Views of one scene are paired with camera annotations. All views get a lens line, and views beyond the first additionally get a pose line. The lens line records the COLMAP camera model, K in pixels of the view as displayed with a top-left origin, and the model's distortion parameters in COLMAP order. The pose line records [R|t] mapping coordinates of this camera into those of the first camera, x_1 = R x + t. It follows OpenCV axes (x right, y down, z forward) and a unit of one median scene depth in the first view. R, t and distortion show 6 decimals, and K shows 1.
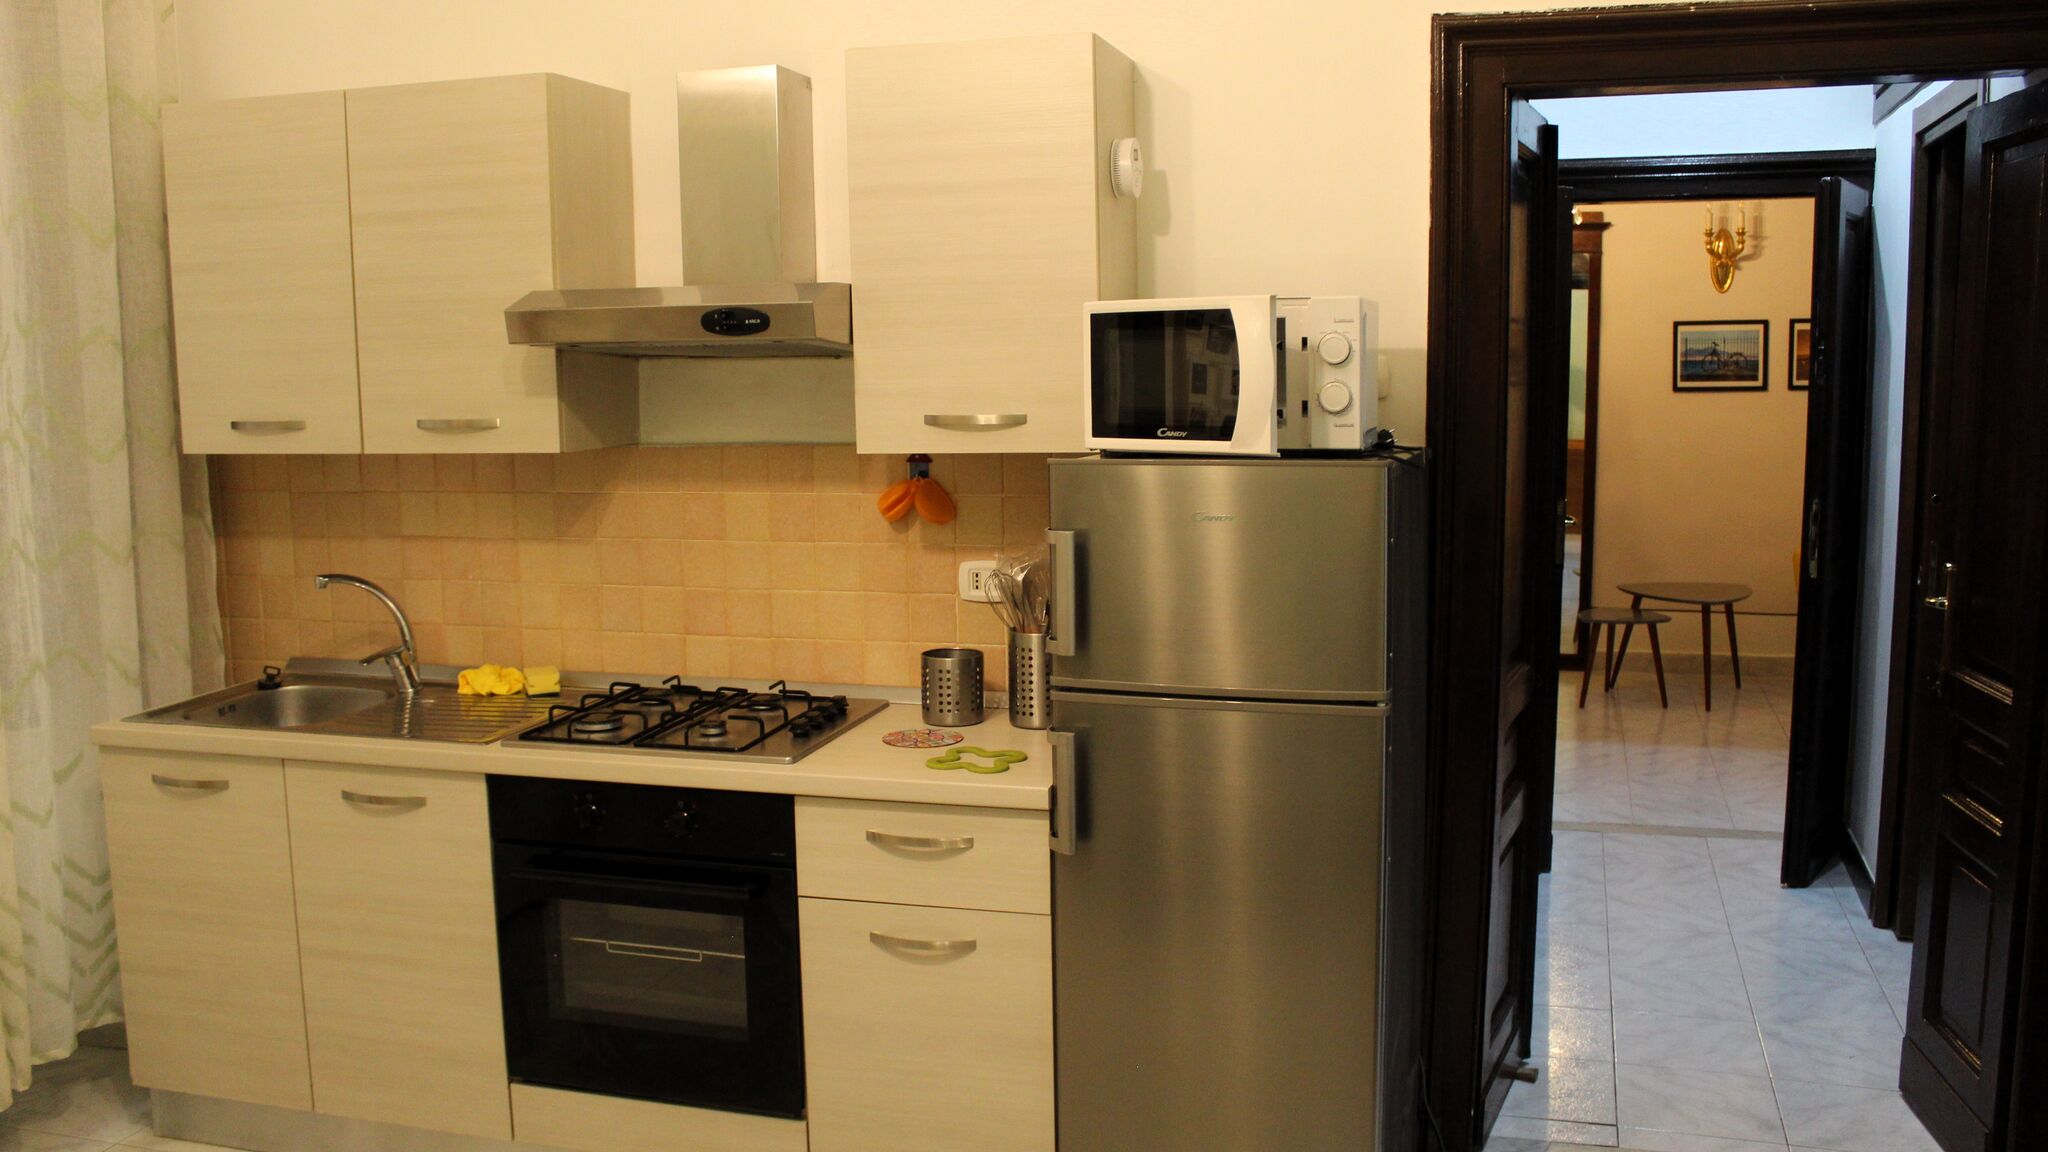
lens RADIAL K [[1710.8, 0, 1029.2], [0, 1710.8, 567.4], [0, 0, 1]] dist [-0.163489, 0.149705]
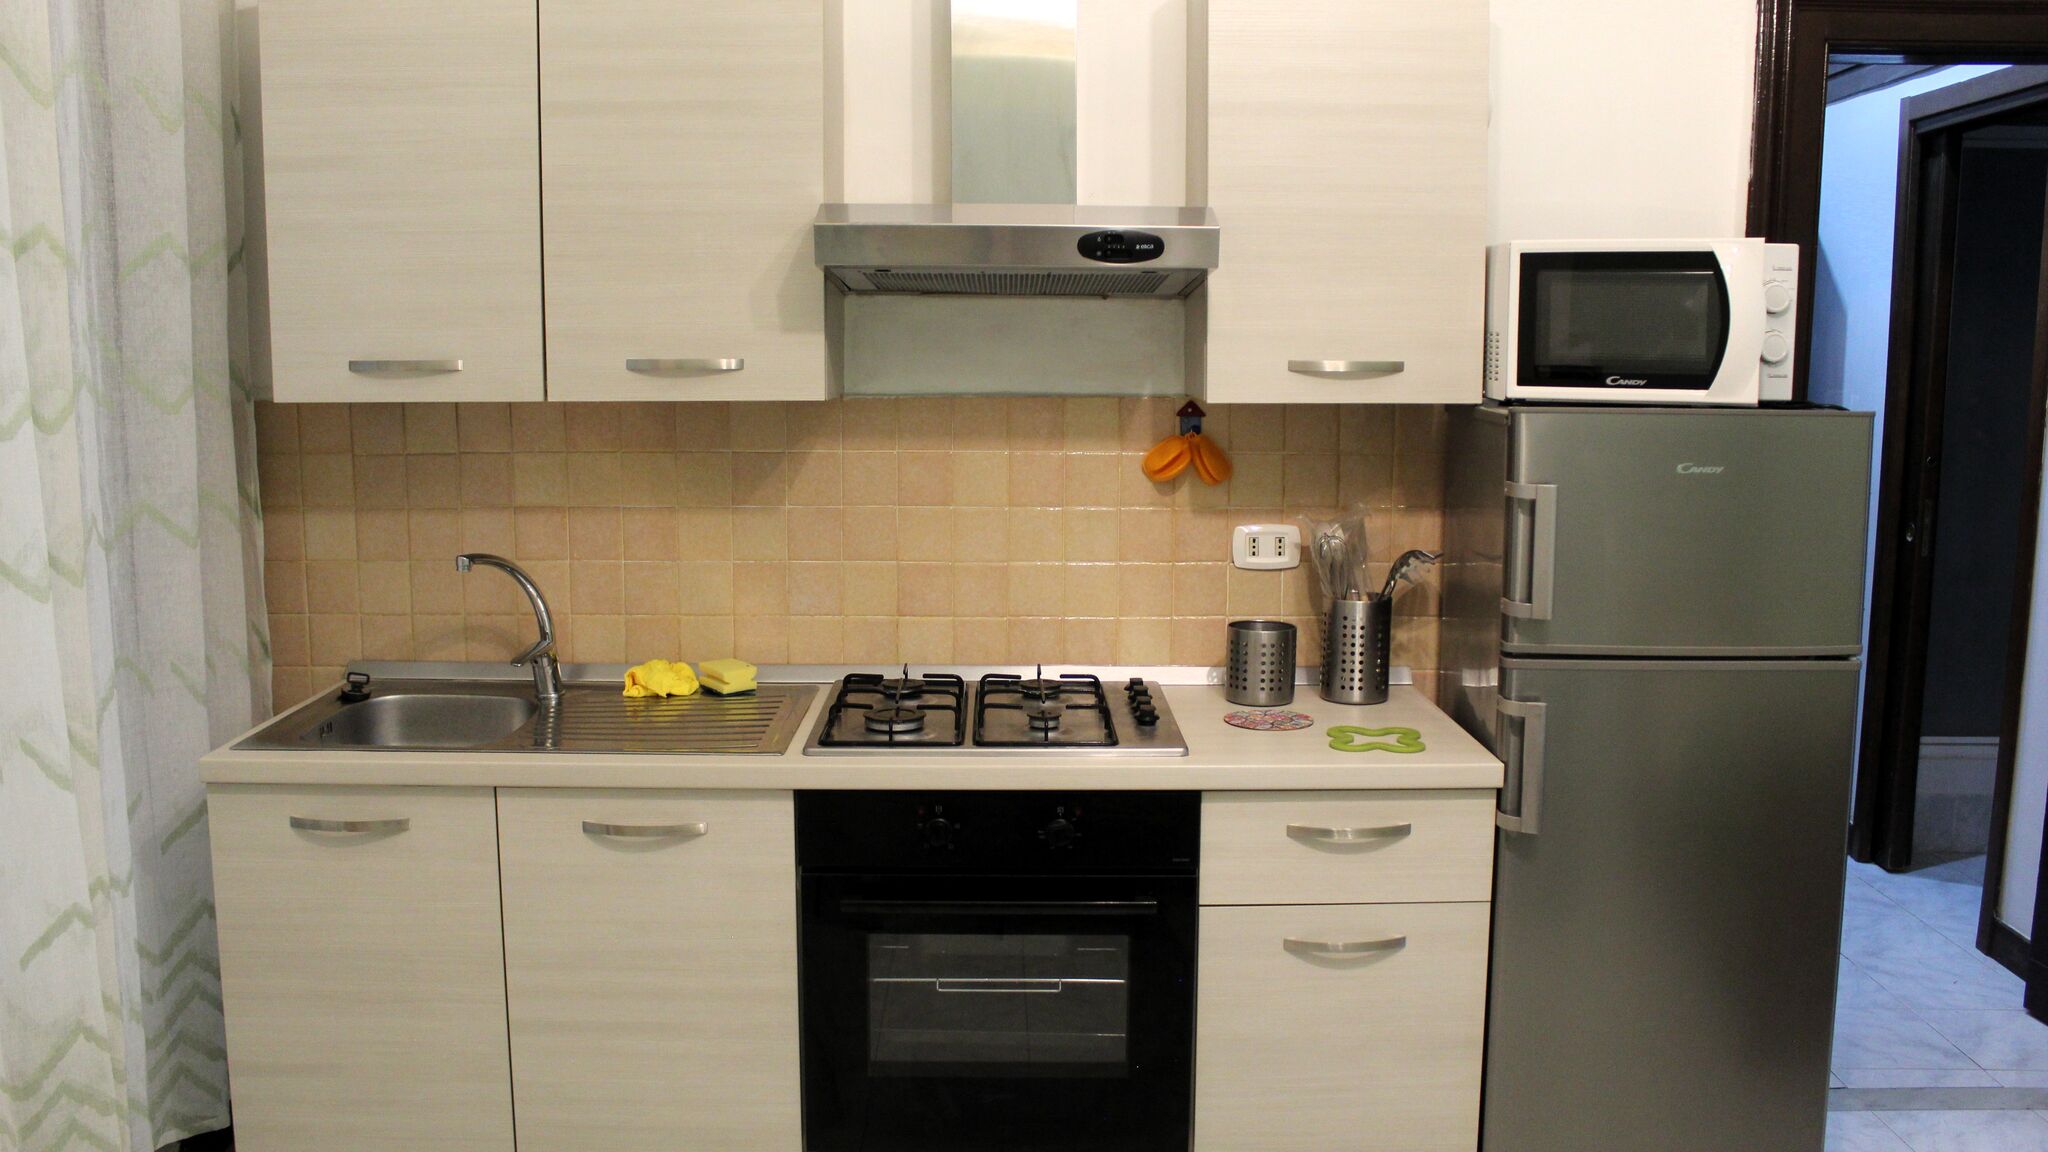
lens RADIAL K [[1710.8, 0, 1029.2], [0, 1710.8, 567.4], [0, 0, 1]] dist [-0.163489, 0.149705]
pose [[0.962162, -0.020659, 0.271693, -0.391046], [0.018066, 0.999764, 0.012042, 0.005854], [-0.271878, -0.006678, 0.962309, 0.154584]]
